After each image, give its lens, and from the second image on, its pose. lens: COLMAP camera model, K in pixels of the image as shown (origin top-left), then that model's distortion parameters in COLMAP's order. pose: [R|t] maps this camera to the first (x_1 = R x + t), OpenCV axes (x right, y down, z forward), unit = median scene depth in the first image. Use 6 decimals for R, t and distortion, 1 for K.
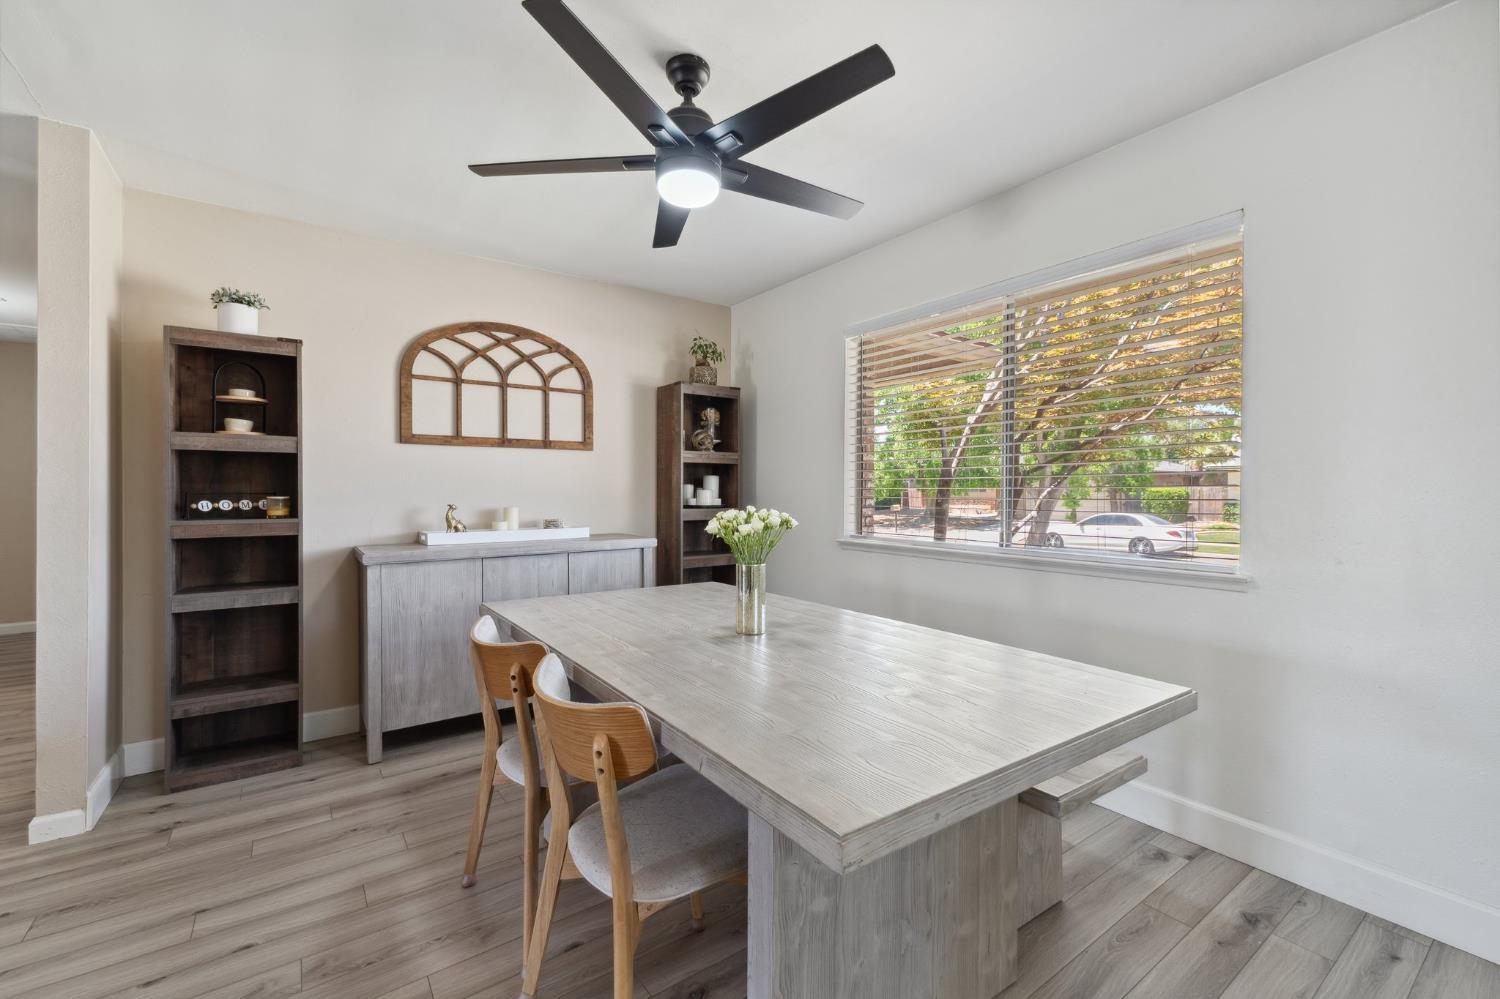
lens RADIAL K [[634.7, 0, 745.5], [0, 634.7, 486.8], [0, 0, 1]] dist [0.007592, 0.000740]
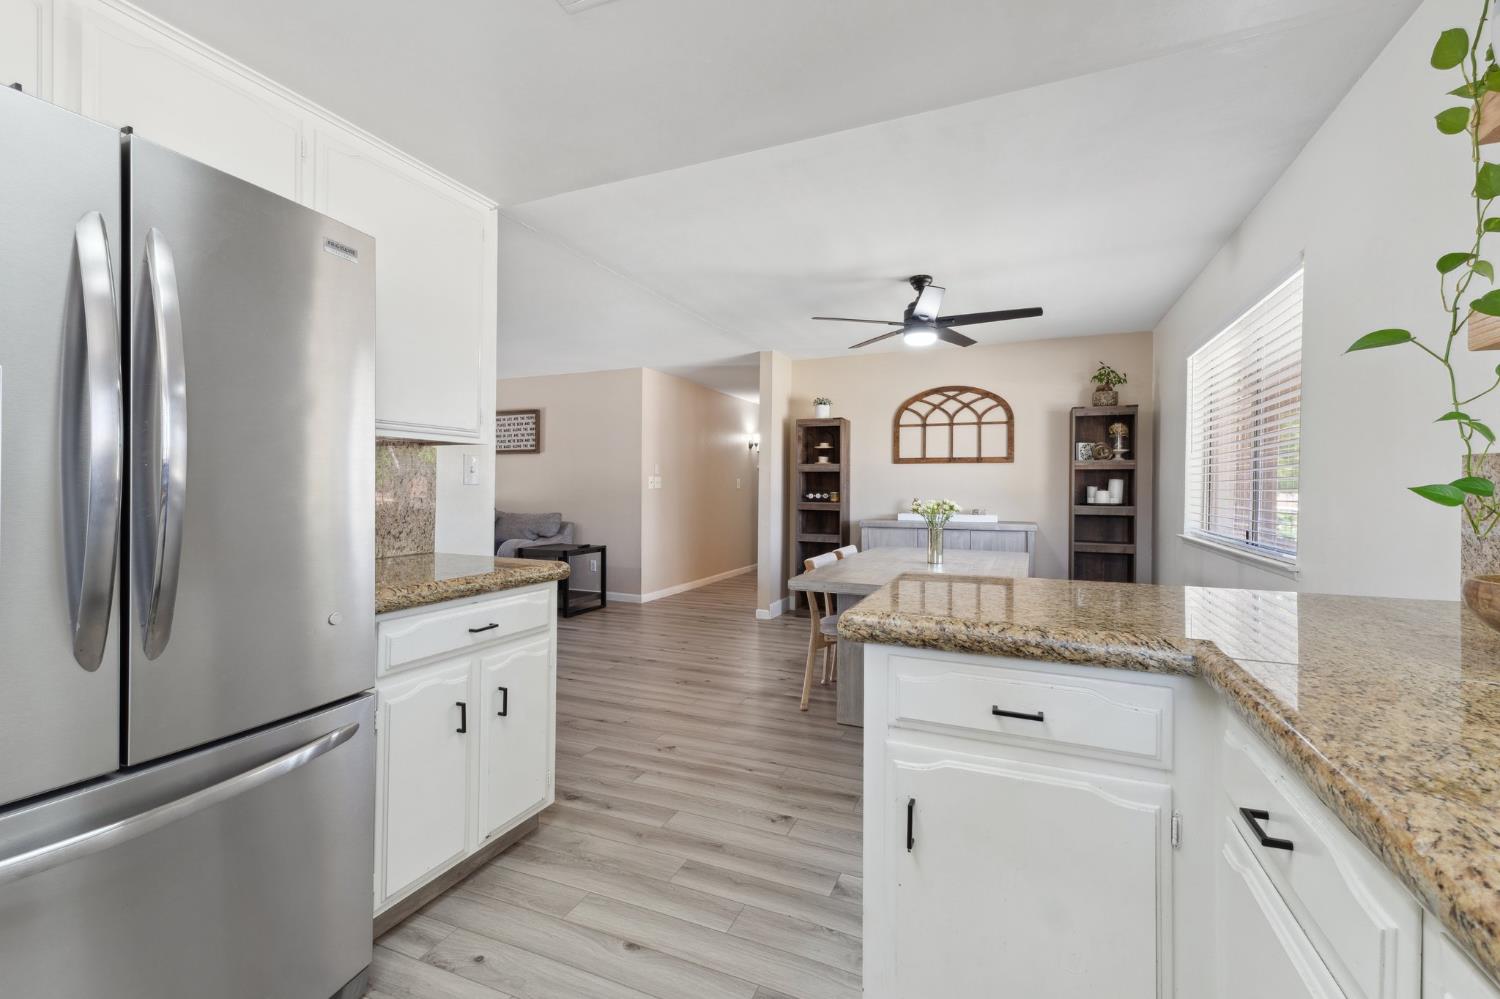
lens RADIAL K [[634.7, 0, 744.9], [0, 634.7, 489.8], [0, 0, 1]] dist [0.007592, 0.000740]
pose [[0.512073, 0.006528, -0.858917, 0.740022], [-0.002263, 0.999978, 0.006251, -0.004153], [0.858939, -0.001258, 0.512076, -0.270619]]
